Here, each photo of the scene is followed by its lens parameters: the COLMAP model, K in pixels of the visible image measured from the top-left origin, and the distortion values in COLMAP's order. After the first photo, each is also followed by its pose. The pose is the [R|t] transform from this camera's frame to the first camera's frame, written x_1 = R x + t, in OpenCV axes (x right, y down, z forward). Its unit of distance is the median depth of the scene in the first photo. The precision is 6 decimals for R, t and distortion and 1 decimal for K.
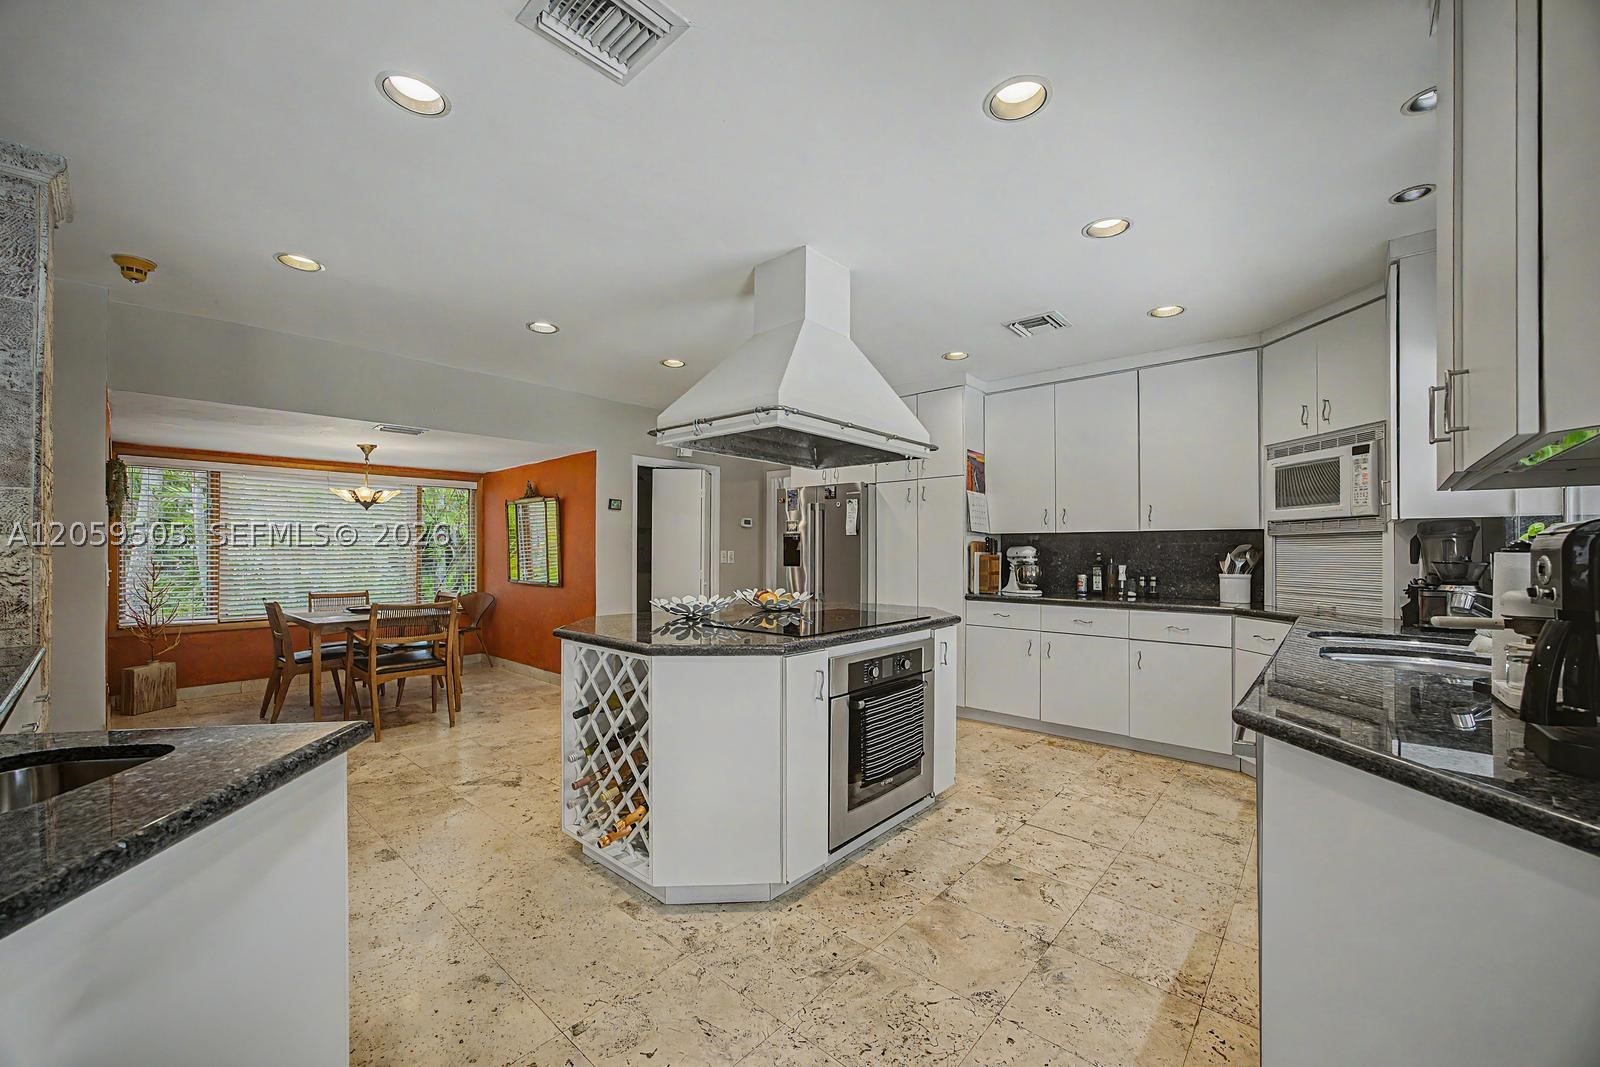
lens RADIAL K [[621.1, 0, 800.3], [0, 621.1, 545.8], [0, 0, 1]] dist [-0.018676, 0.004172]
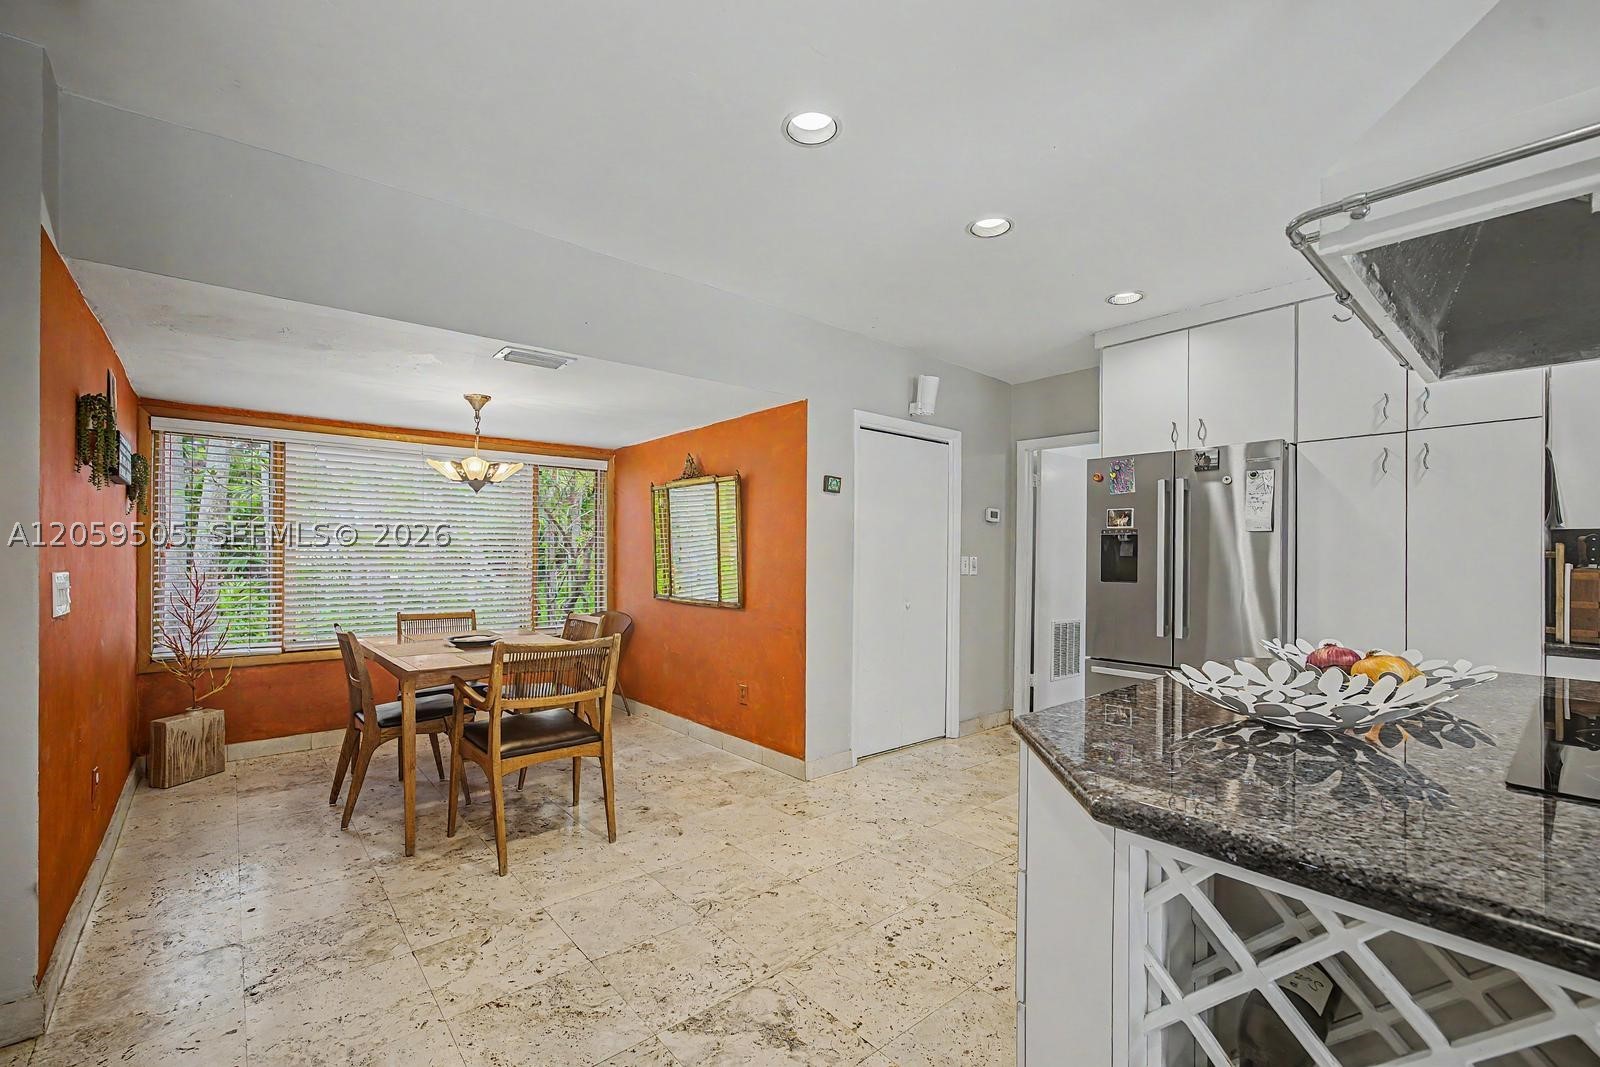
lens RADIAL K [[675.8, 0, 794.4], [0, 675.8, 556.7], [0, 0, 1]] dist [-0.007105, 0.000629]
pose [[0.989833, 0.007217, -0.142048, -0.280108], [-0.005992, 0.999941, 0.009048, 0.003429], [0.142105, -0.008105, 0.989818, 0.350081]]
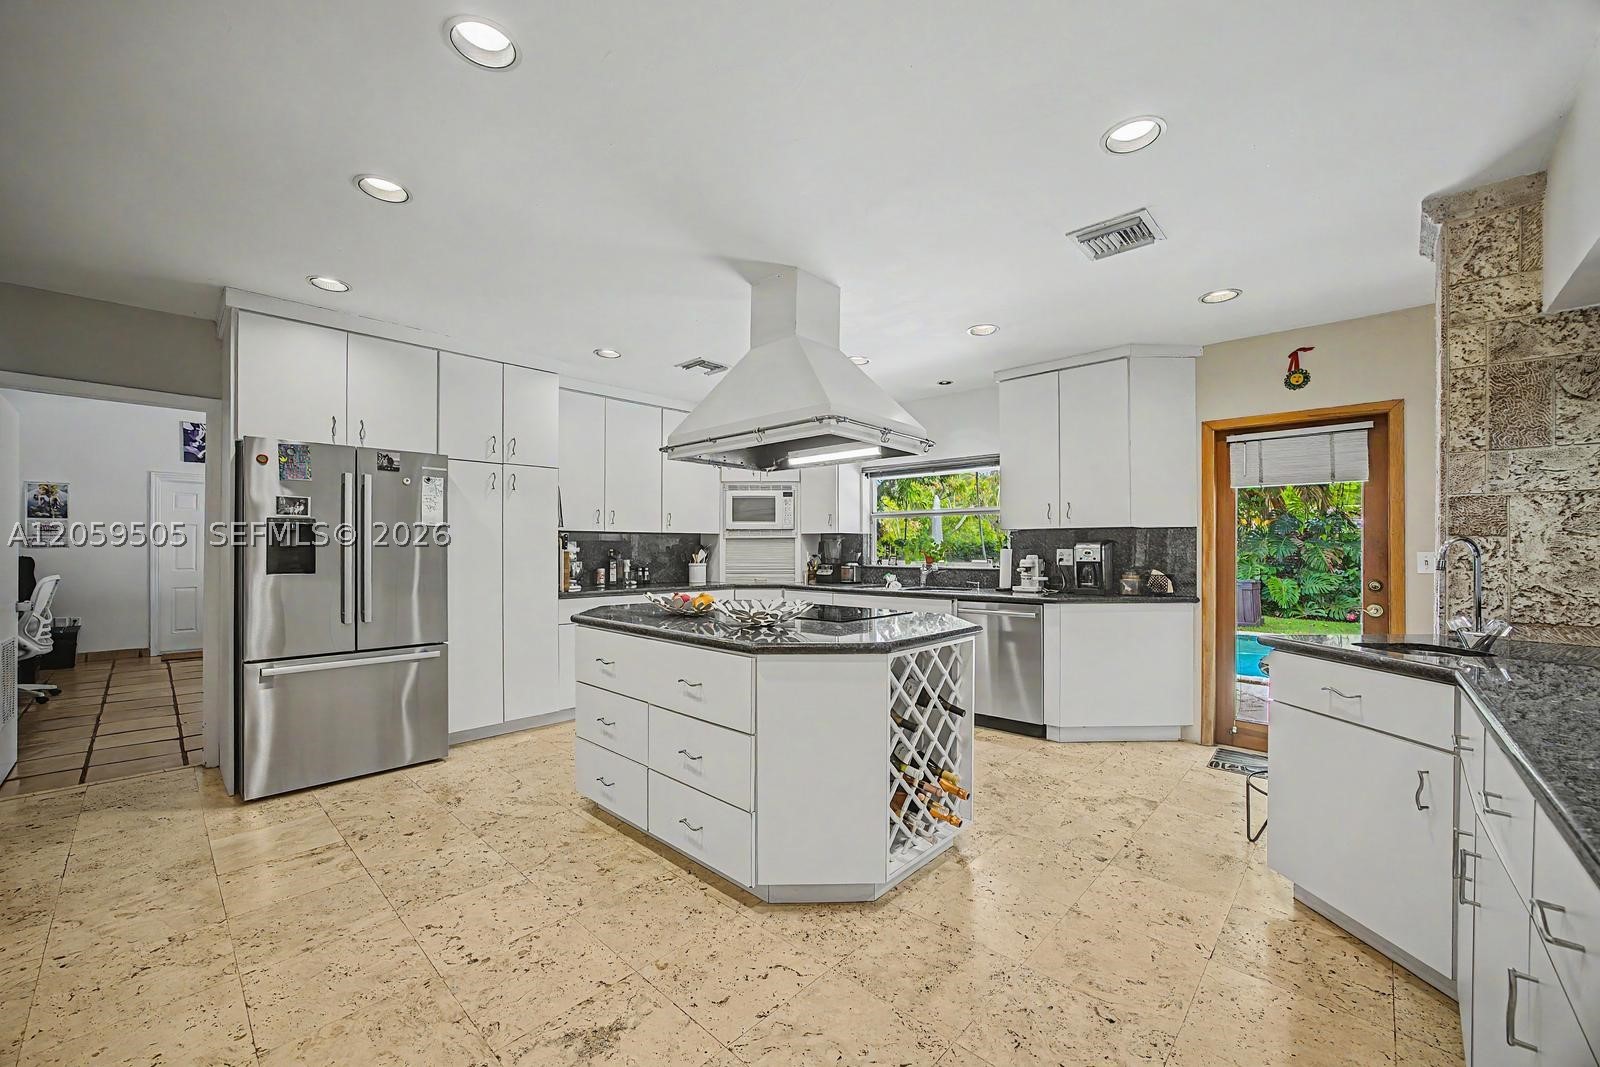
lens RADIAL K [[621.1, 0, 801.7], [0, 621.1, 550.6], [0, 0, 1]] dist [-0.018676, 0.004172]
pose [[0.026101, -0.005066, 0.999646, -0.681001], [-0.007268, 0.999960, 0.005258, 0.004391], [-0.999633, -0.007403, 0.026064, 0.609447]]
